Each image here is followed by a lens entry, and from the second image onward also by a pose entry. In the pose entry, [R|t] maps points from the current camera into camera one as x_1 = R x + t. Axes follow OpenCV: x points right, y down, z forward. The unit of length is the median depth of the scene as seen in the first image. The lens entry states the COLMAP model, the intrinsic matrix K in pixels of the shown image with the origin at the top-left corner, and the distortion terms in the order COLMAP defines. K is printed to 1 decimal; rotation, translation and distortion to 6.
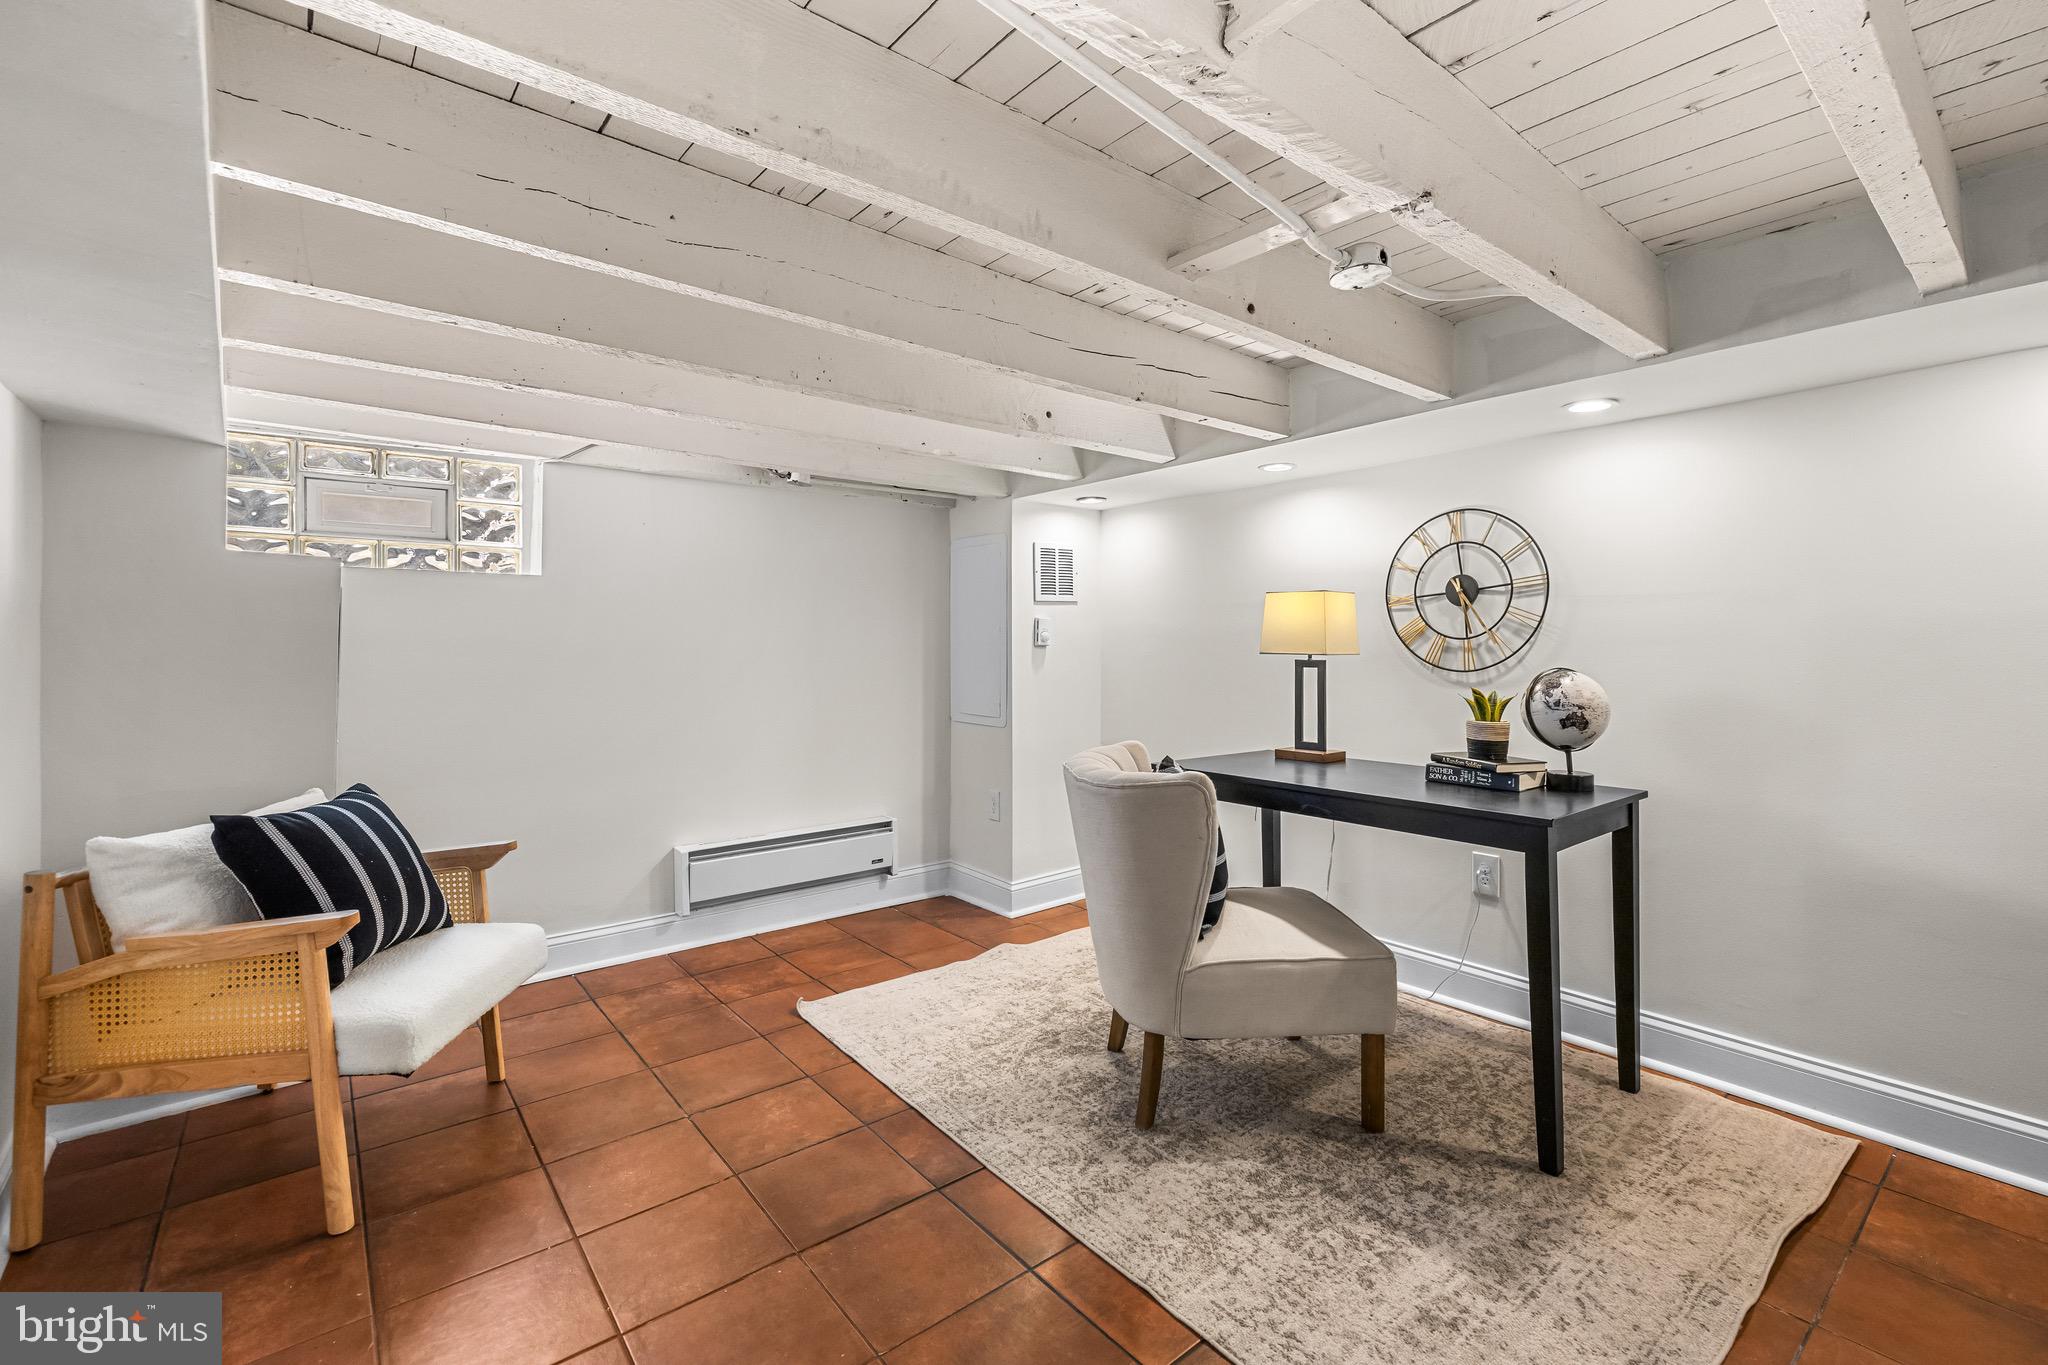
lens RADIAL K [[883.7, 0, 1027.1], [0, 883.7, 675.3], [0, 0, 1]] dist [0.000175, 0.000176]
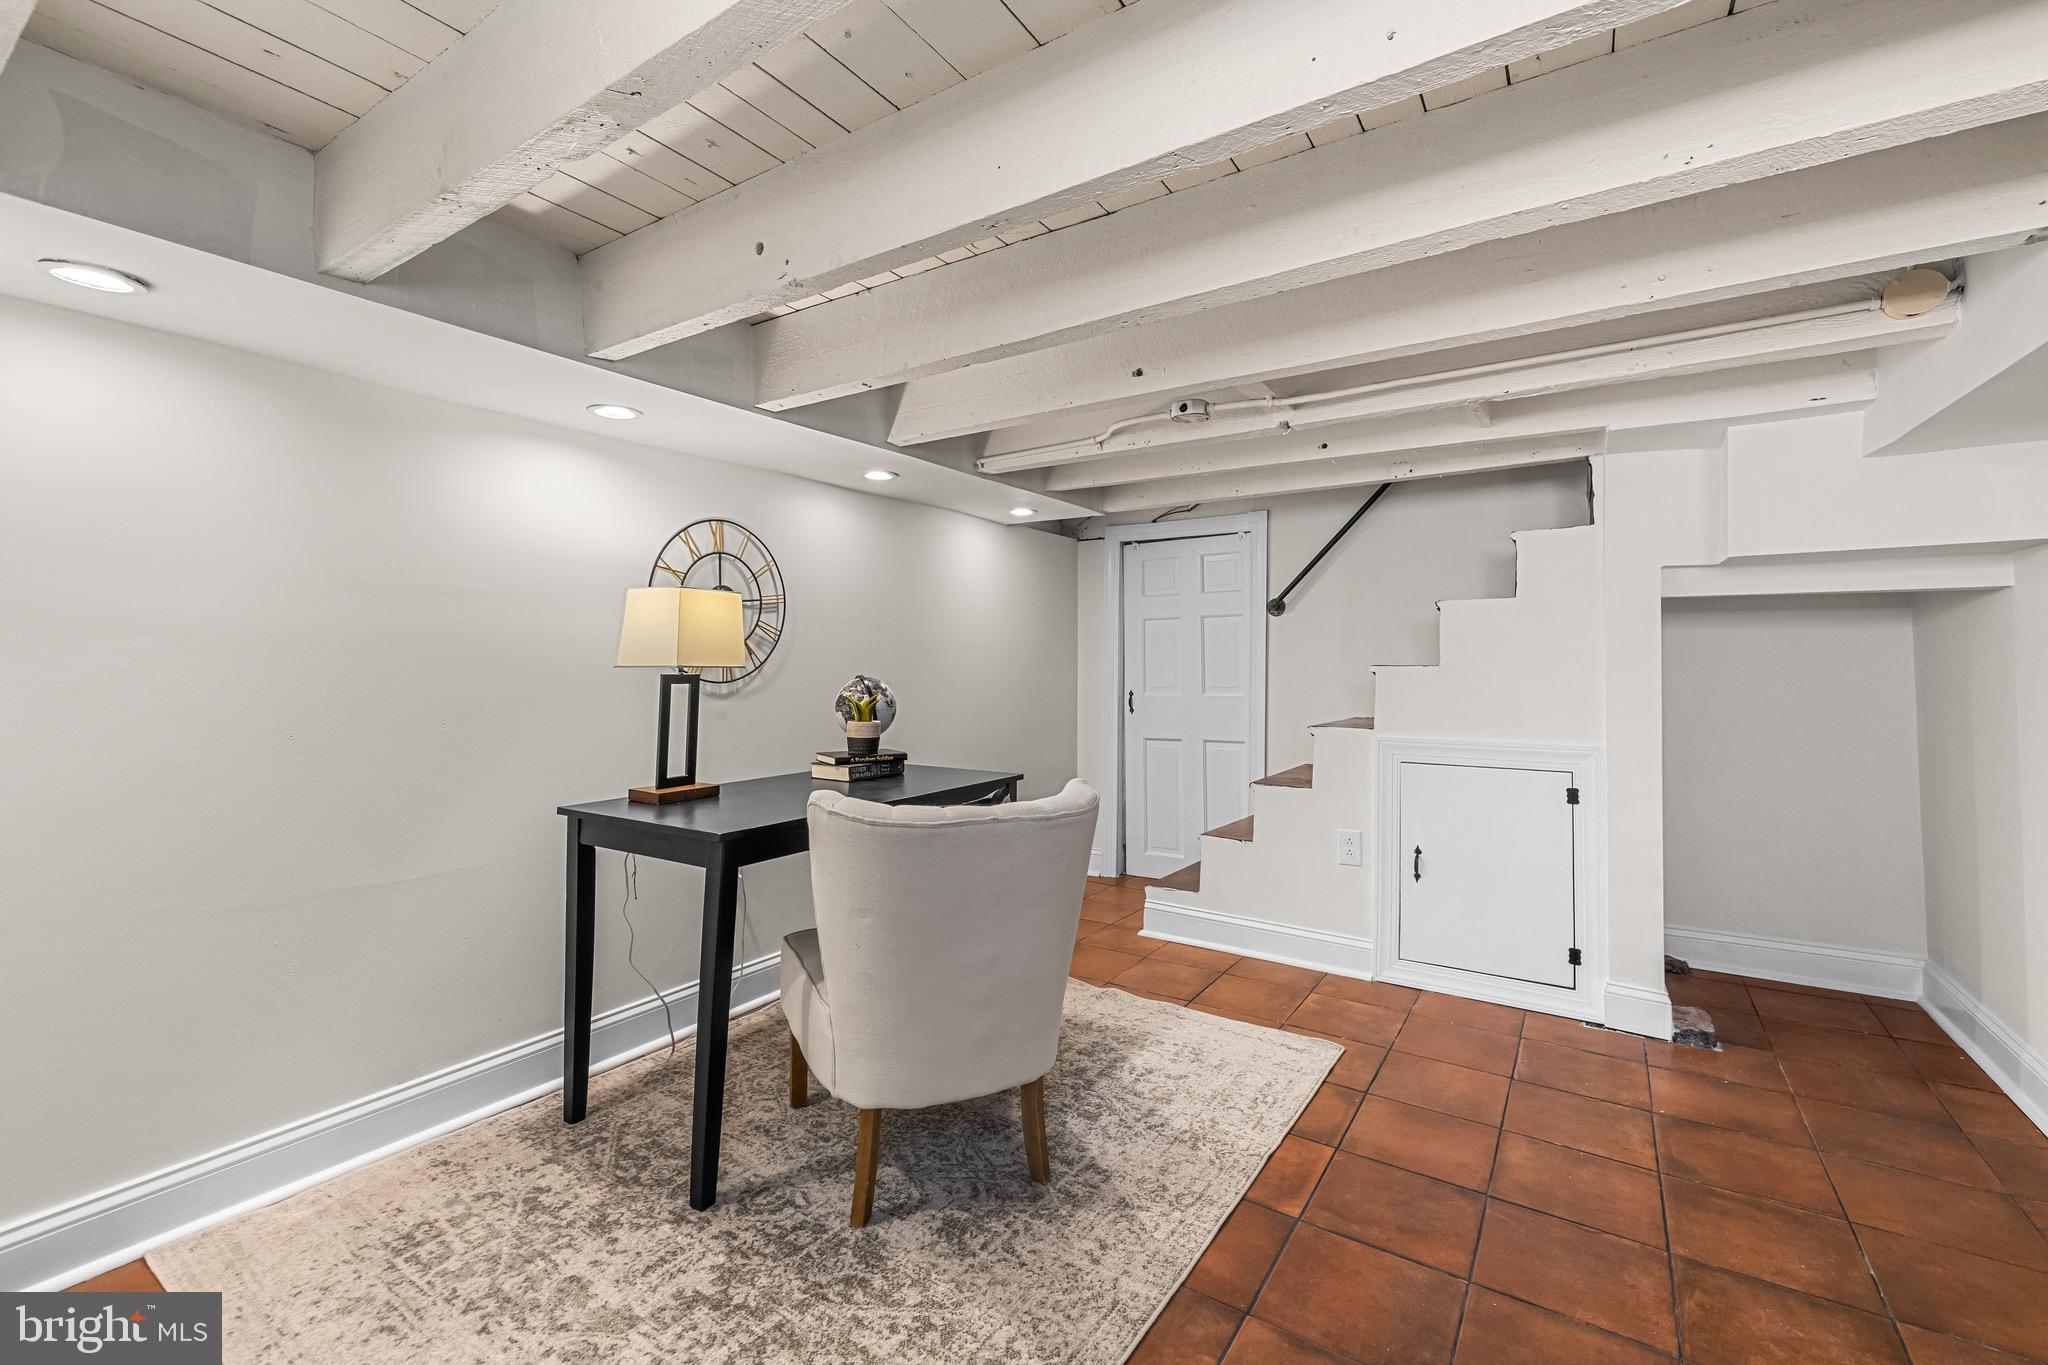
lens RADIAL K [[883.7, 0, 1023.8], [0, 883.7, 677.1], [0, 0, 1]] dist [0.000175, 0.000176]
pose [[-0.302417, -0.016683, 0.953030, -0.600338], [0.034292, 0.999009, 0.028369, -0.029614], [-0.952559, 0.041260, -0.301546, 1.051961]]
